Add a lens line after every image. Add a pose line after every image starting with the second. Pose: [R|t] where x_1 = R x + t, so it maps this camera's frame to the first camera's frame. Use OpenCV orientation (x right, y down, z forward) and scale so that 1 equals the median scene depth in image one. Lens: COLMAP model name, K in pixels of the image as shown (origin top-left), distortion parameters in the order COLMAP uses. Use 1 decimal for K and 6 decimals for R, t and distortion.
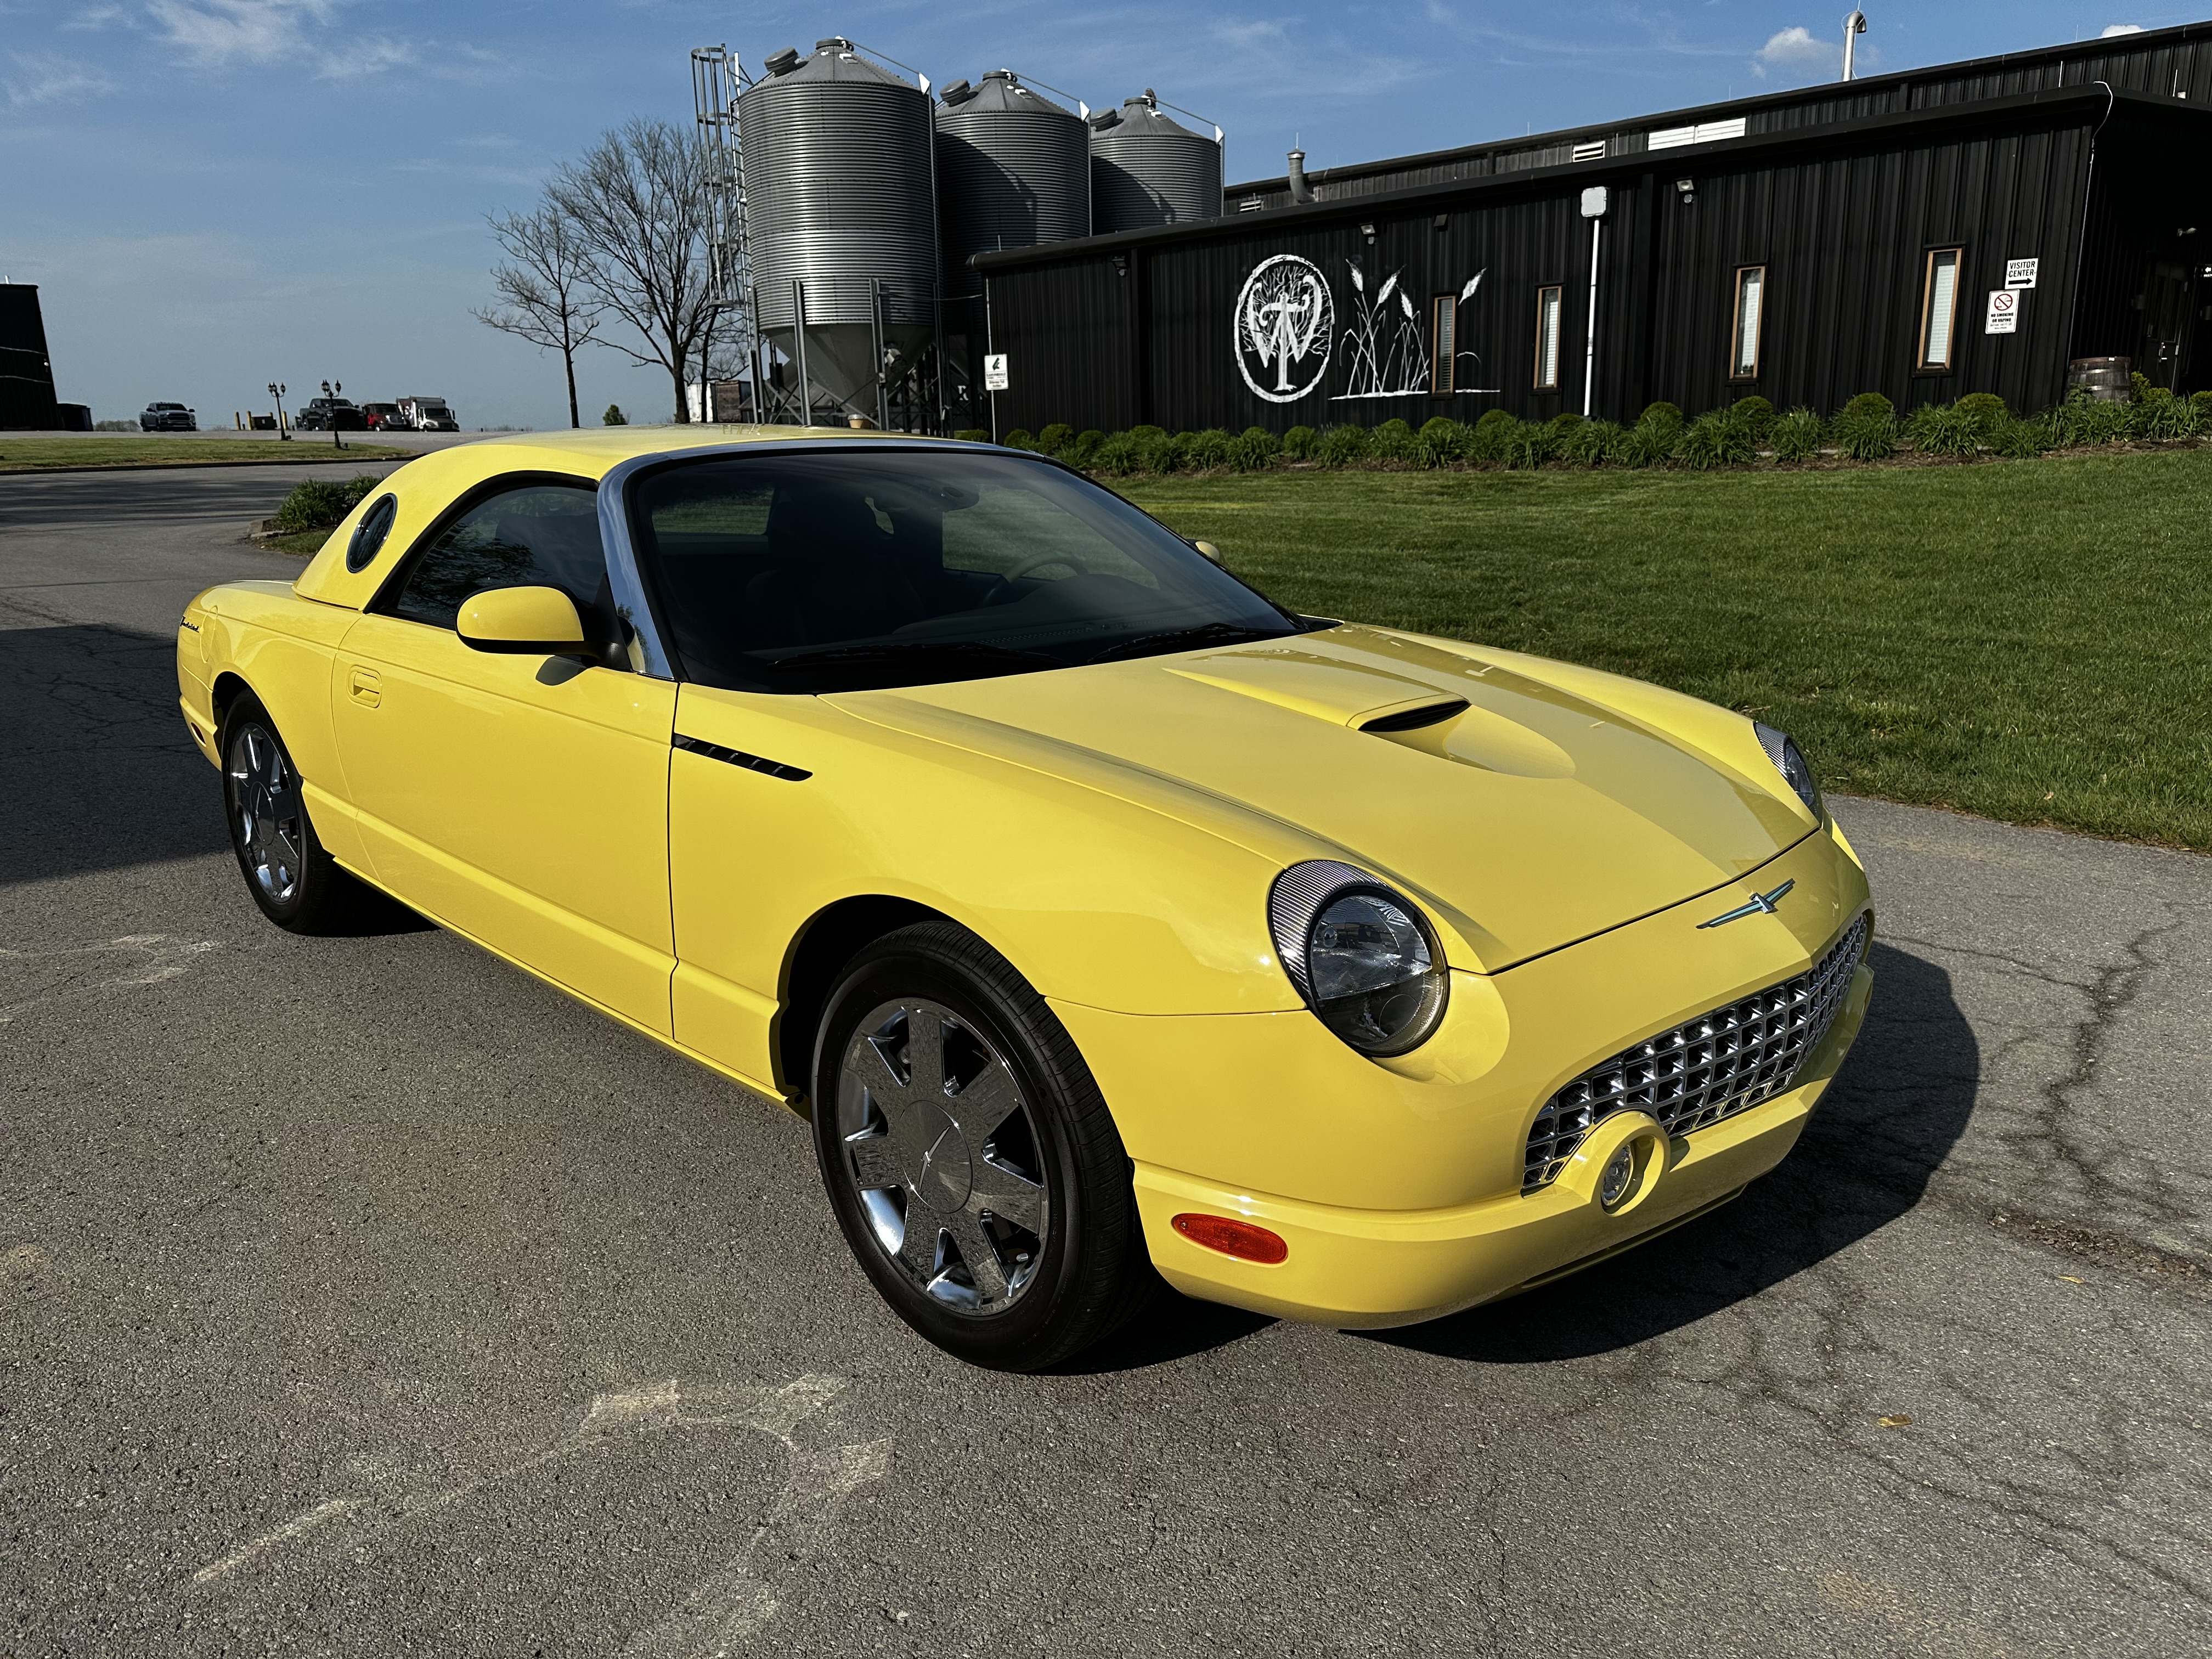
lens RADIAL K [[1502.4, 0, 1106.0], [0, 1502.4, 829.5], [0, 0, 1]] dist [-0.023762, 0.004732]
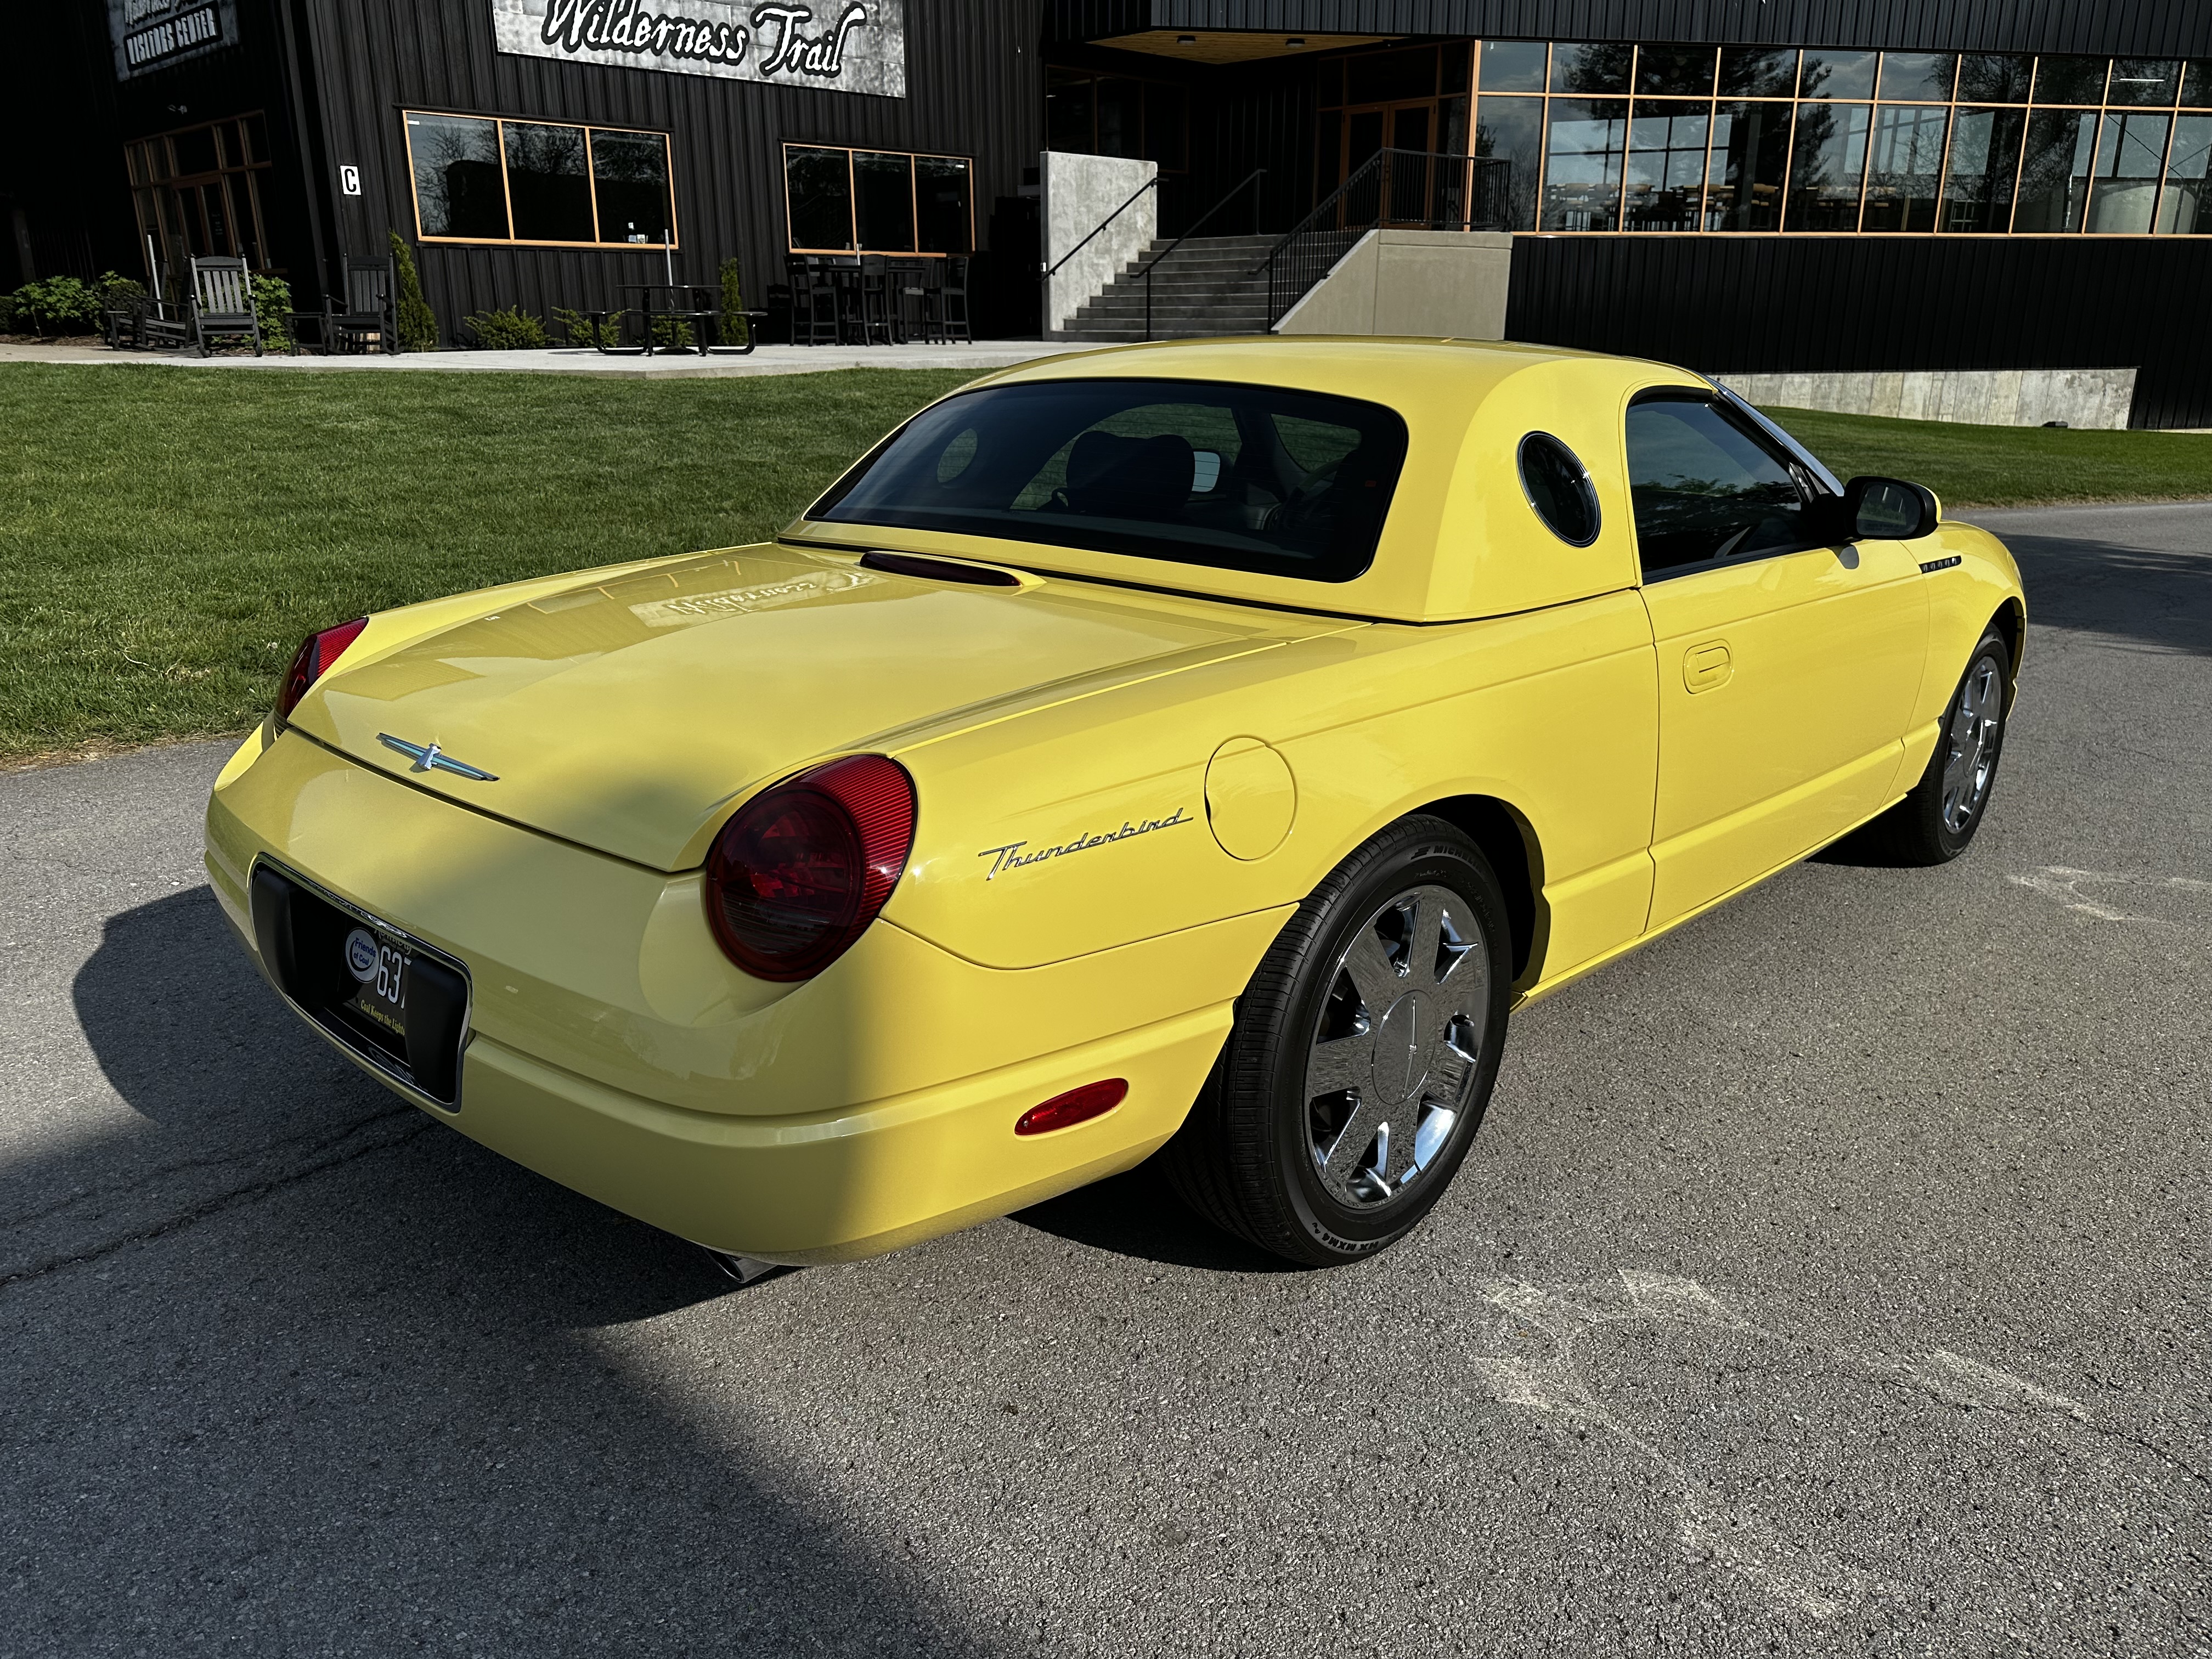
lens RADIAL K [[1502.4, 0, 1106.0], [0, 1502.4, 829.5], [0, 0, 1]] dist [-0.023762, 0.004732]
pose [[0.021335, -0.291540, 0.956321, -1.256517], [0.254372, 0.926643, 0.276818, -0.306611], [-0.966871, 0.237355, 0.093929, 1.228473]]
